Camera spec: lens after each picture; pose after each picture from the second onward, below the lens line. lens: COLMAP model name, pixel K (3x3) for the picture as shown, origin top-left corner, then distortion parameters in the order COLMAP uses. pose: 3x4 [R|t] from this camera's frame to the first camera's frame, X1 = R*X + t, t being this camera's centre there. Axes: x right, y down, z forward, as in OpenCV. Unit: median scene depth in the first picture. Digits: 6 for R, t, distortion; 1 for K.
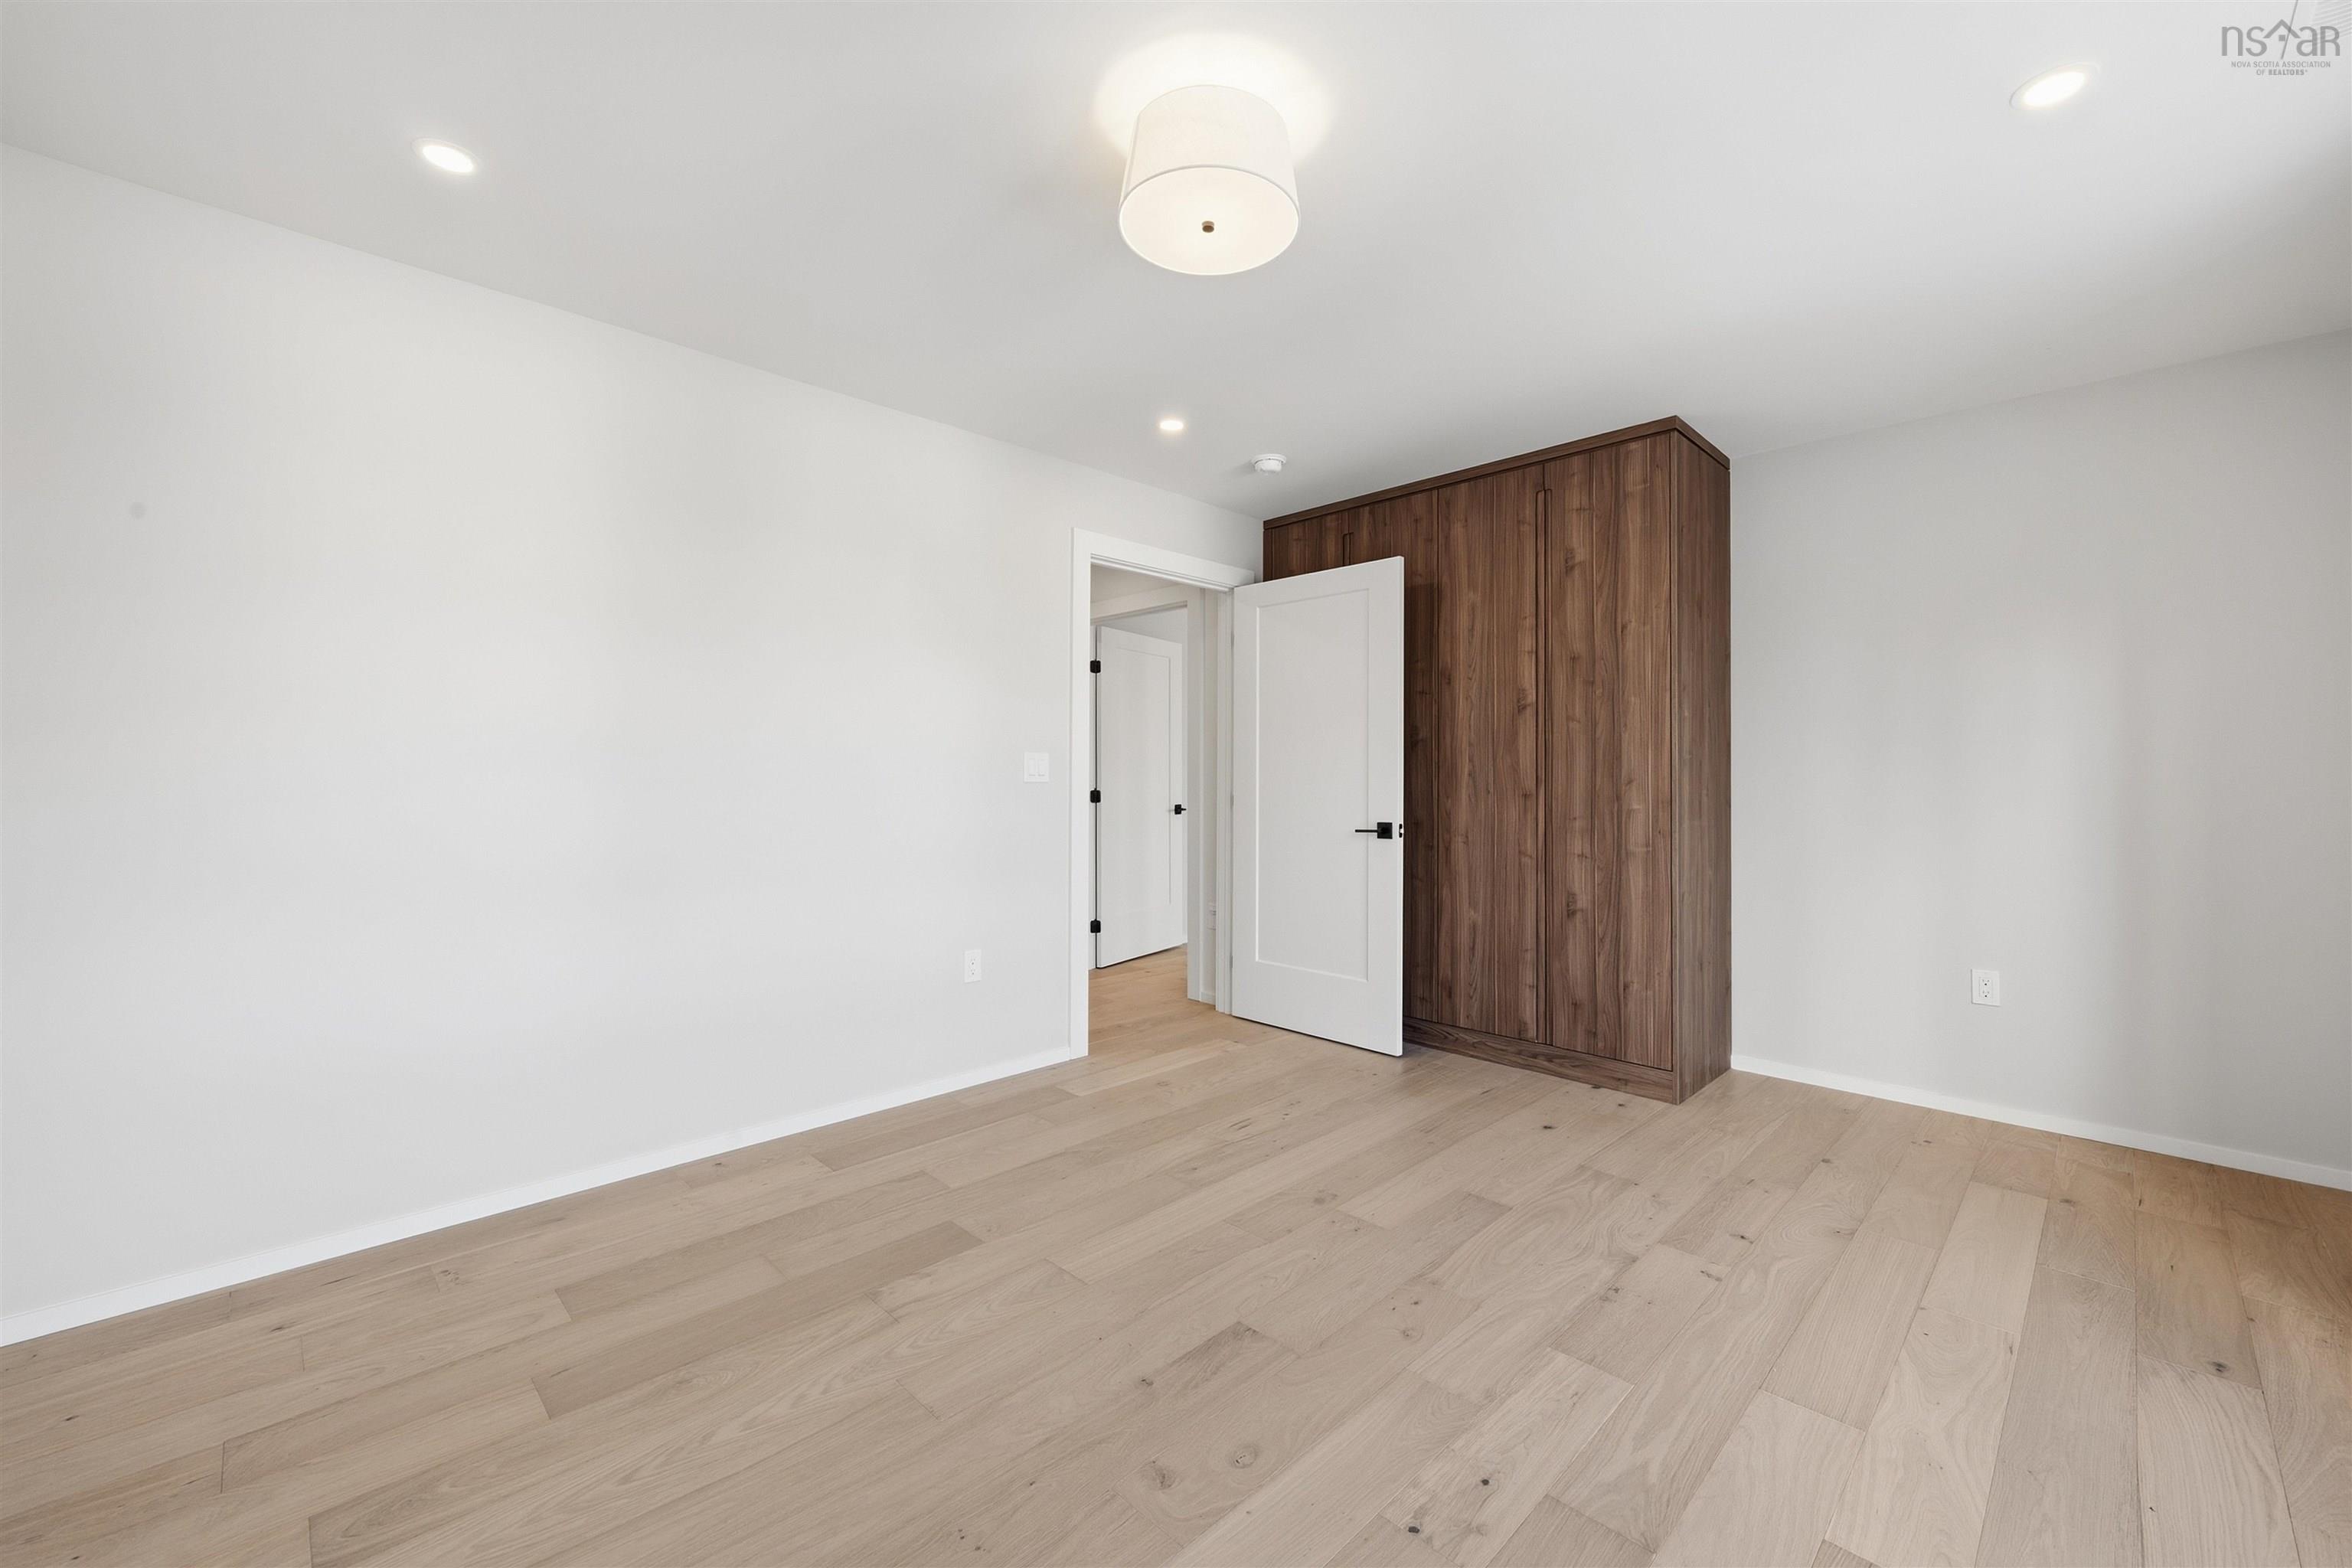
lens RADIAL K [[925.3, 0, 1176.0], [0, 925.3, 784.0], [0, 0, 1]] dist [-0.002188, 0.000221]
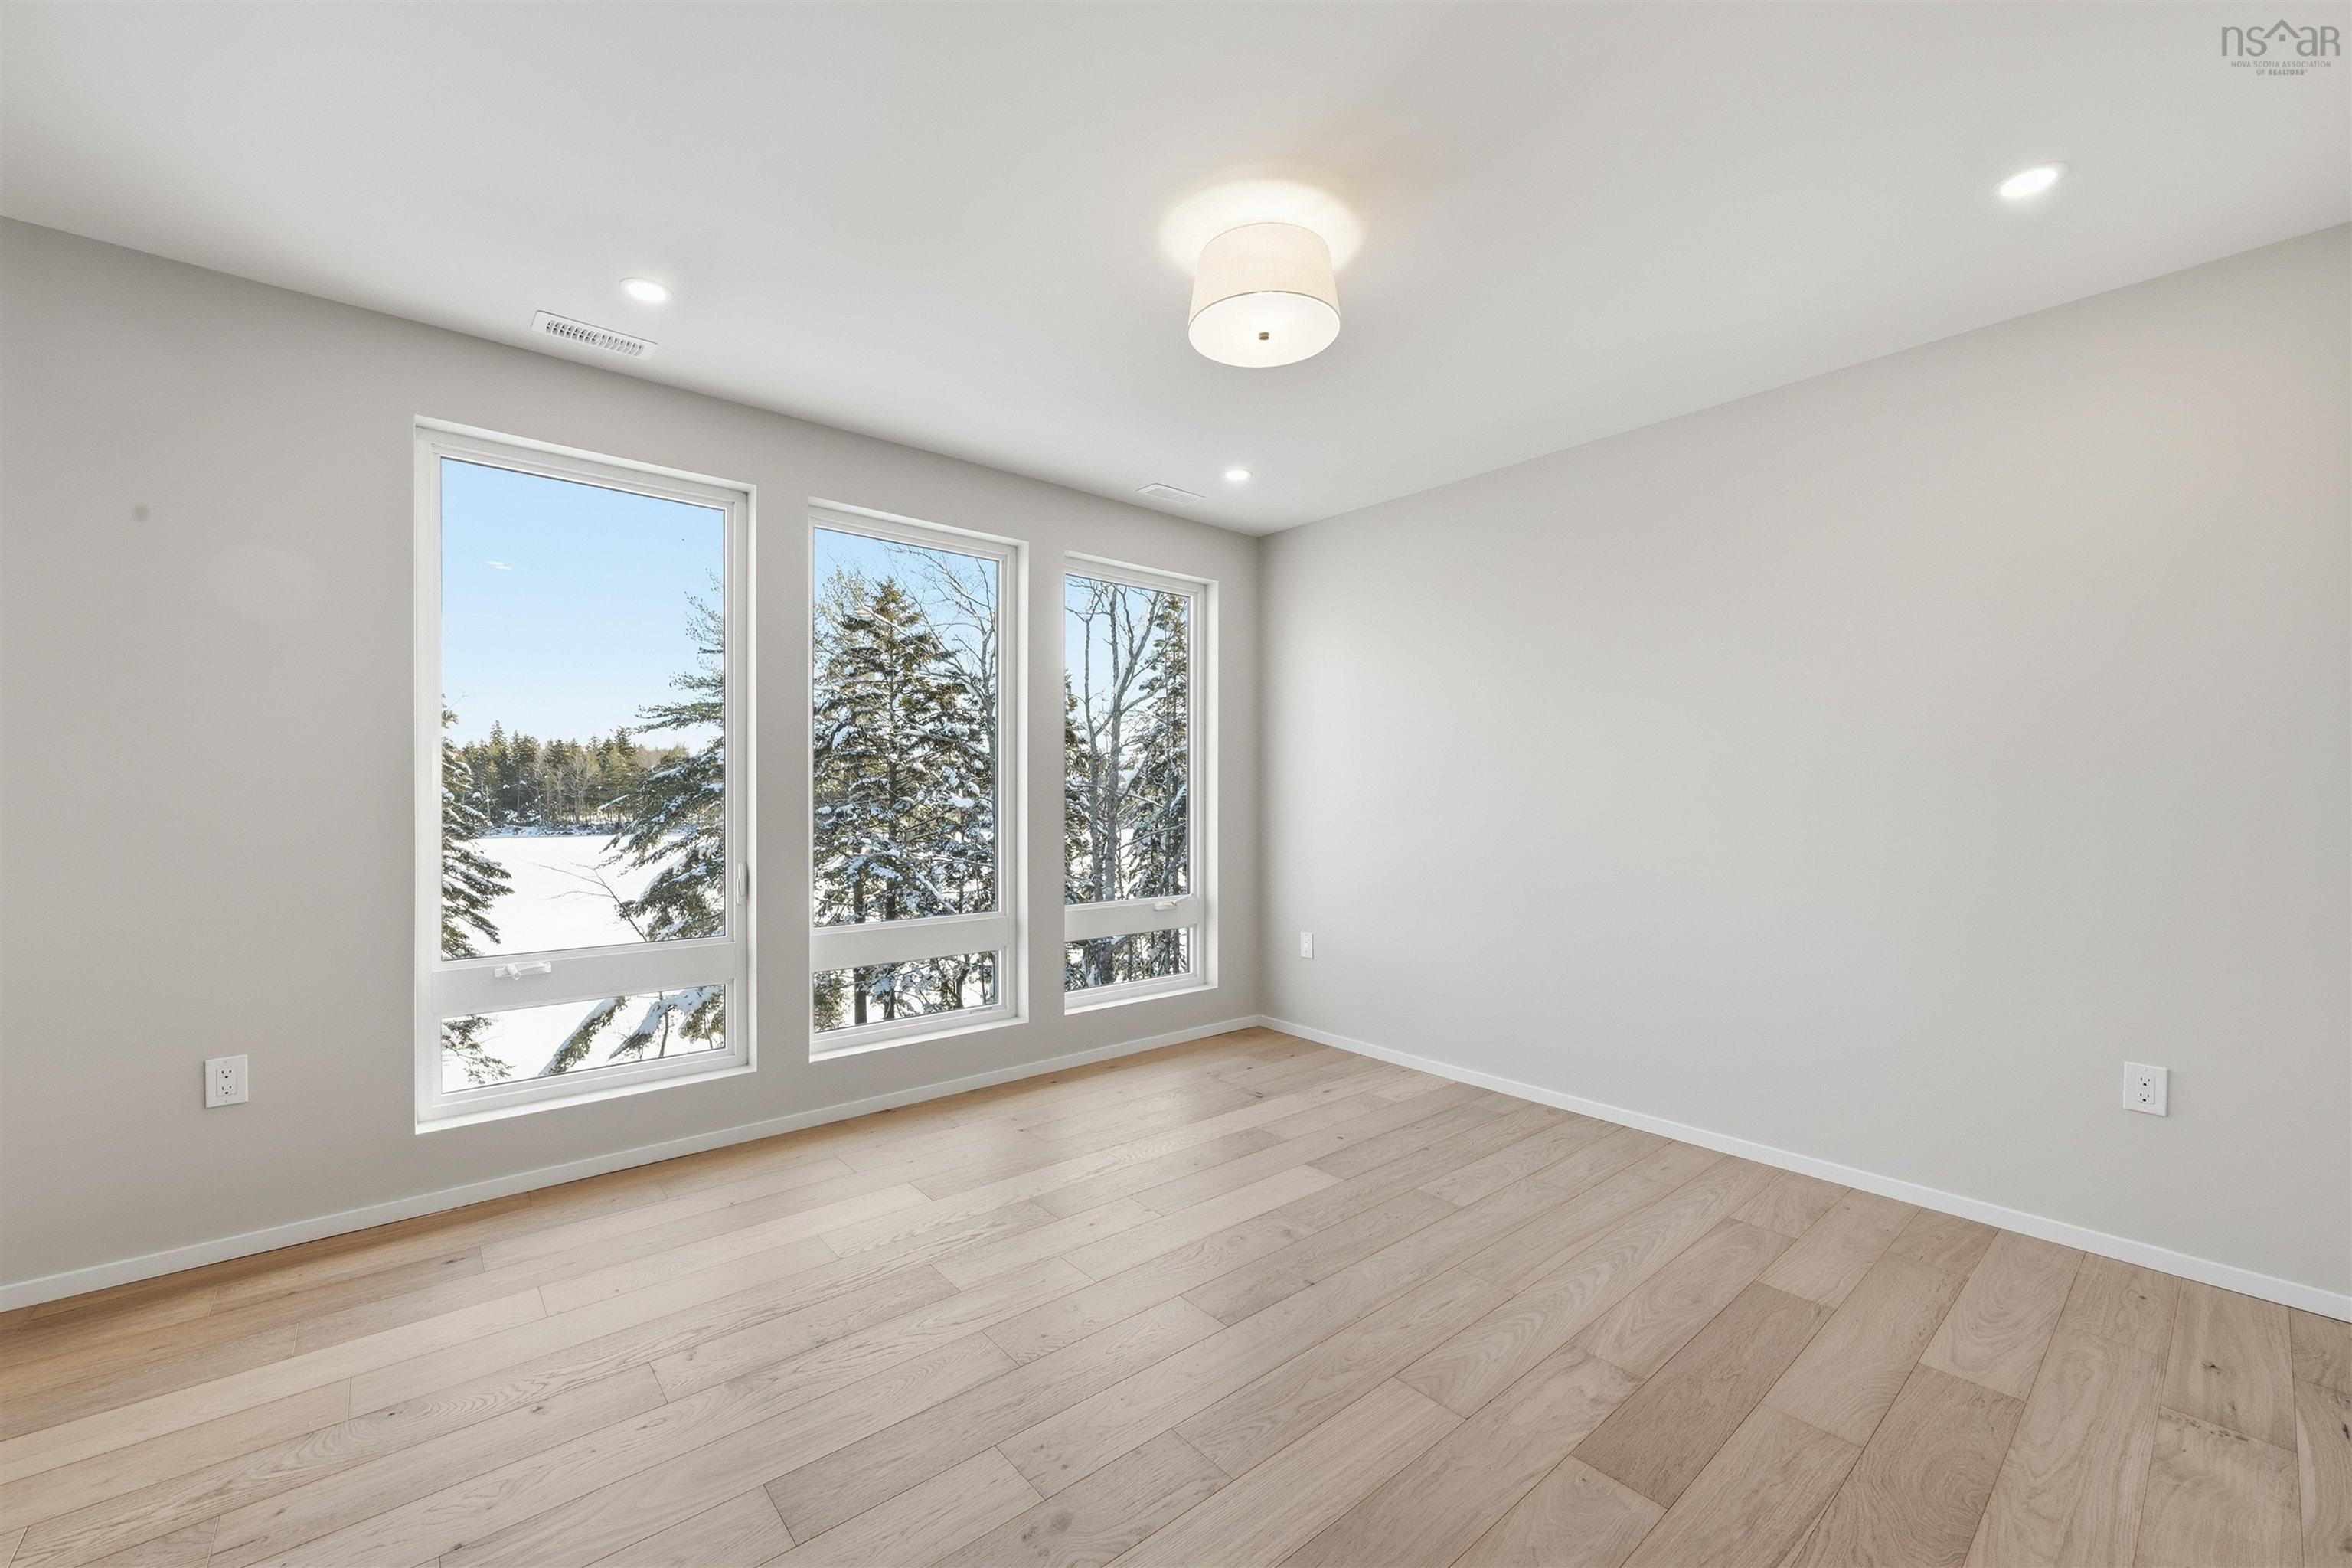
lens RADIAL K [[925.3, 0, 1176.0], [0, 925.3, 784.0], [0, 0, 1]] dist [-0.002188, 0.000221]
pose [[-0.997657, -0.005252, 0.068211, 0.056104], [-0.005276, 0.999986, -0.000163, -0.020273], [-0.068209, -0.000522, -0.997671, 1.949155]]
